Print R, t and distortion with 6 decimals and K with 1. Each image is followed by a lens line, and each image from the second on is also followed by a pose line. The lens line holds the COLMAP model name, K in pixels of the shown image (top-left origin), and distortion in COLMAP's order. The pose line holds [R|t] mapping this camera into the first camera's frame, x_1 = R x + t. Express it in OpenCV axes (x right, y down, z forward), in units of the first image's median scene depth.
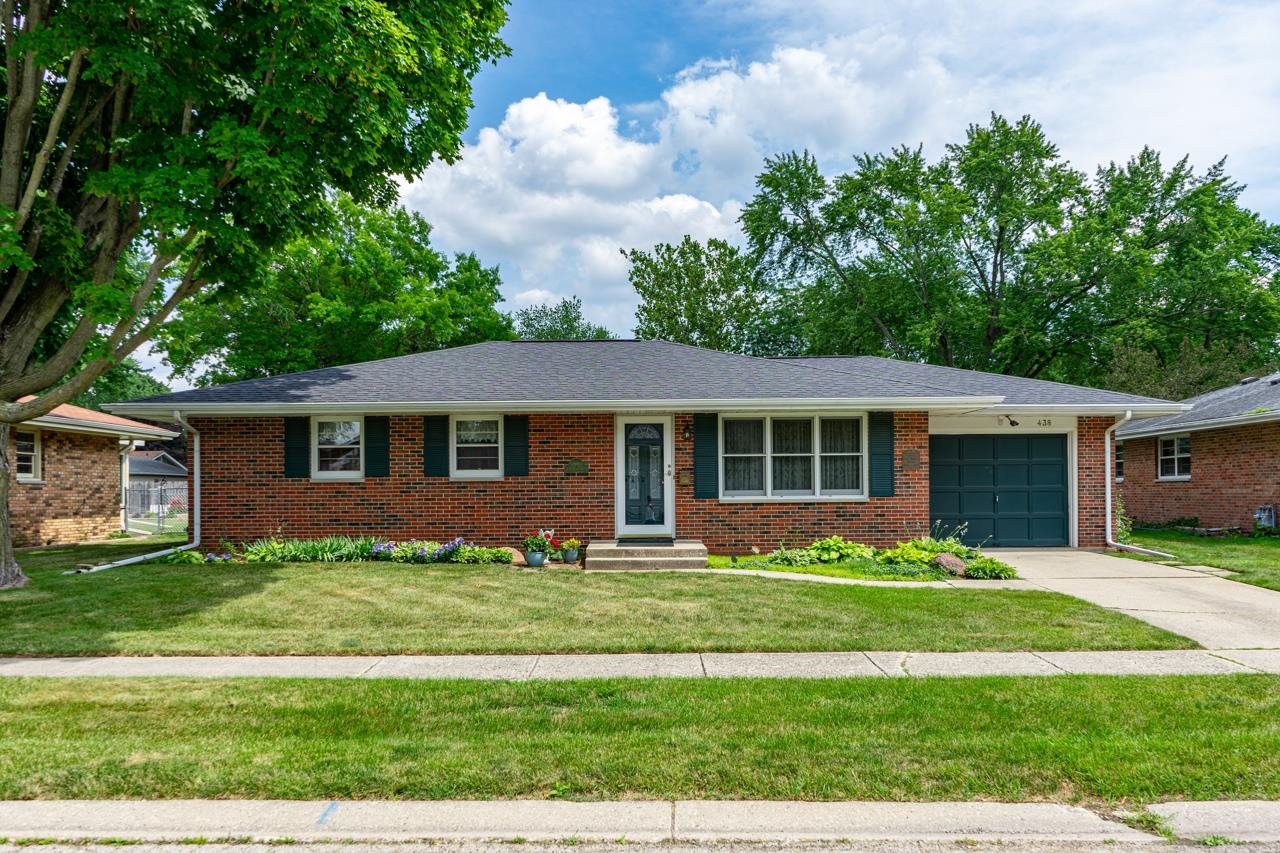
lens RADIAL K [[1041.9, 0, 643.0], [0, 1041.9, 501.9], [0, 0, 1]] dist [-0.027007, 0.004939]
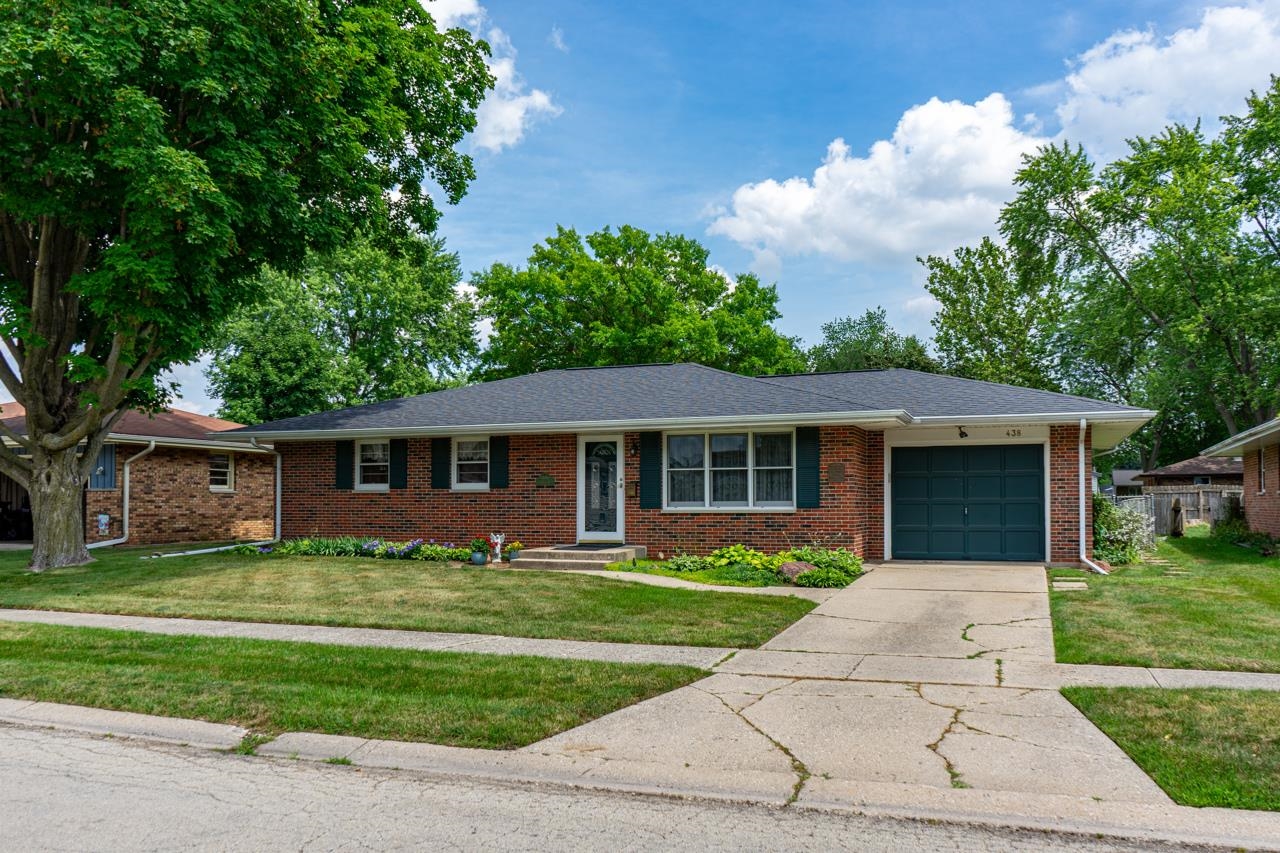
lens RADIAL K [[1041.9, 0, 643.0], [0, 1041.9, 501.9], [0, 0, 1]] dist [-0.027007, 0.004939]
pose [[0.926250, 0.005892, -0.376864, 0.464858], [-0.009649, 0.999921, -0.008083, -0.001269], [0.376786, 0.011123, 0.926233, -0.025051]]
